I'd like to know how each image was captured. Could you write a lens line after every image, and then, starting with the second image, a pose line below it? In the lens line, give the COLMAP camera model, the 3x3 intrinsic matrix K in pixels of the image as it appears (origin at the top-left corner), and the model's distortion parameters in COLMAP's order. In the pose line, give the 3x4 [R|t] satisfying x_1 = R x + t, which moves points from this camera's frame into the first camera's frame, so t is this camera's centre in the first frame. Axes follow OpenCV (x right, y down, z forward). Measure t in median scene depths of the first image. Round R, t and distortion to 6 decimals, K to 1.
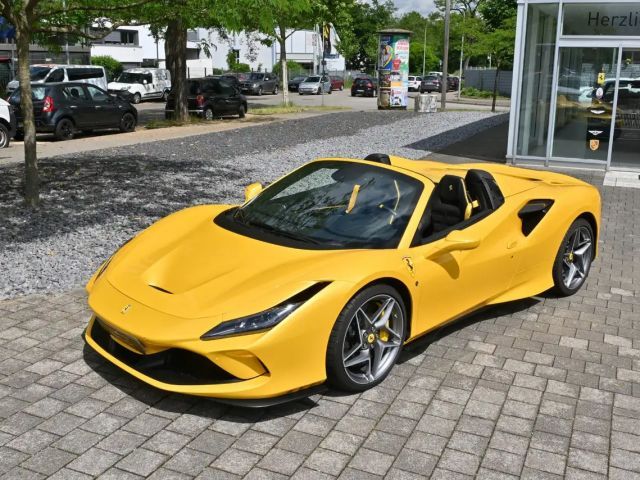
lens RADIAL K [[677.9, 0, 323.9], [0, 677.9, 228.7], [0, 0, 1]] dist [-0.014708, -0.014591]
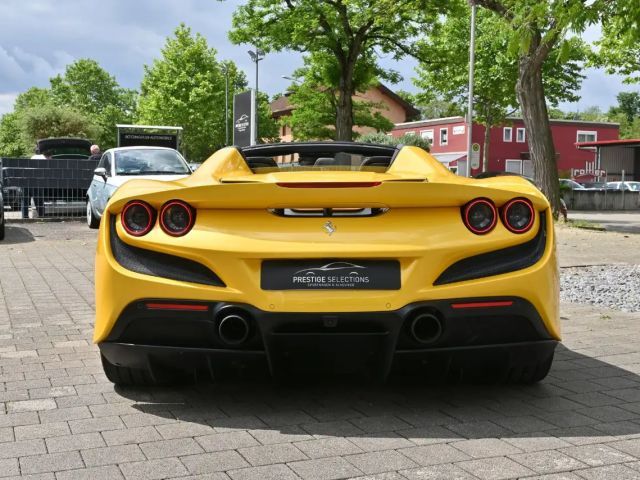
lens RADIAL K [[854.9, 0, 313.4], [0, 854.9, 253.7], [0, 0, 1]] dist [-0.017297, -0.014211]
pose [[-0.696664, 0.032283, -0.716671, 0.835575], [-0.188657, 0.955581, 0.226435, -0.203189], [0.692147, 0.292954, -0.659629, 1.721091]]
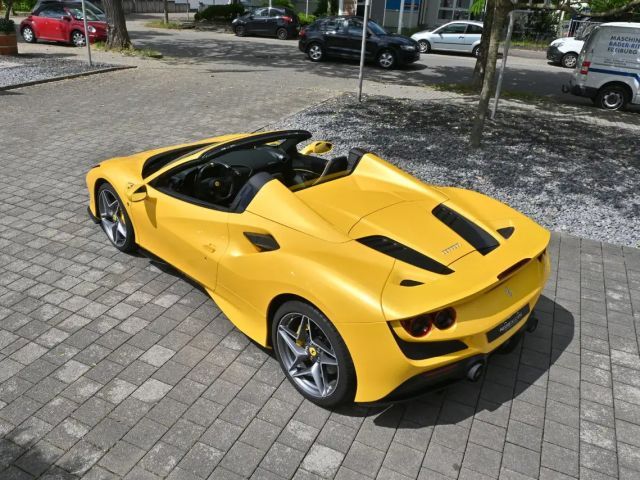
lens RADIAL K [[529.6, 0, 315.7], [0, 529.6, 241.1], [0, 0, 1]] dist [-0.010680, -0.003854]
pose [[-0.011467, 0.417345, -0.908676, 0.923871], [-0.282355, 0.870403, 0.403330, -0.320354], [0.959241, 0.261194, 0.107859, 1.024945]]
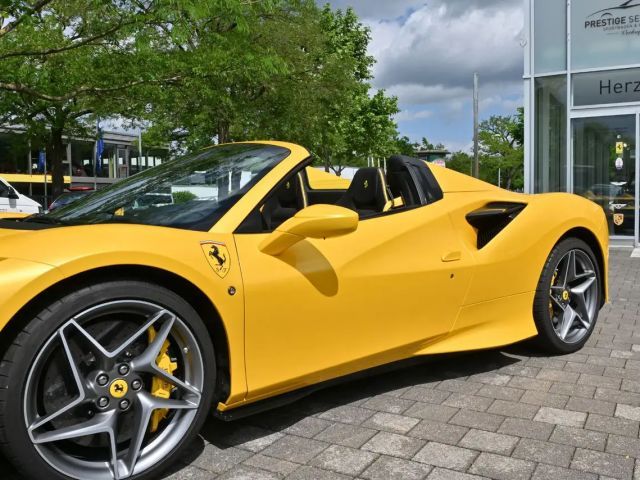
lens RADIAL K [[601.6, 0, 333.3], [0, 601.6, 238.8], [0, 0, 1]] dist [-0.017196, -0.015566]
pose [[0.995854, -0.021960, -0.088279, 0.210855], [0.006146, 0.984451, -0.175554, 0.100965], [0.090761, 0.174283, 0.980504, 0.425320]]
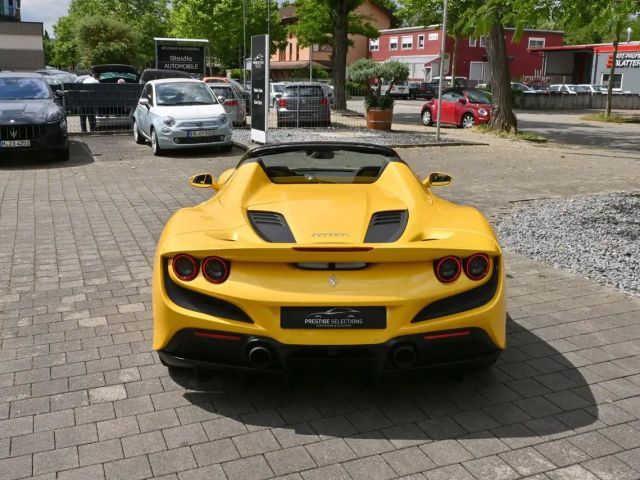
lens RADIAL K [[677.9, 0, 323.9], [0, 677.9, 228.7], [0, 0, 1]] dist [-0.014708, -0.014591]
pose [[-0.686389, 0.132635, -0.715037, 0.841583], [-0.200432, 0.910645, 0.361321, -0.356292], [0.699069, 0.391323, -0.598472, 1.674862]]
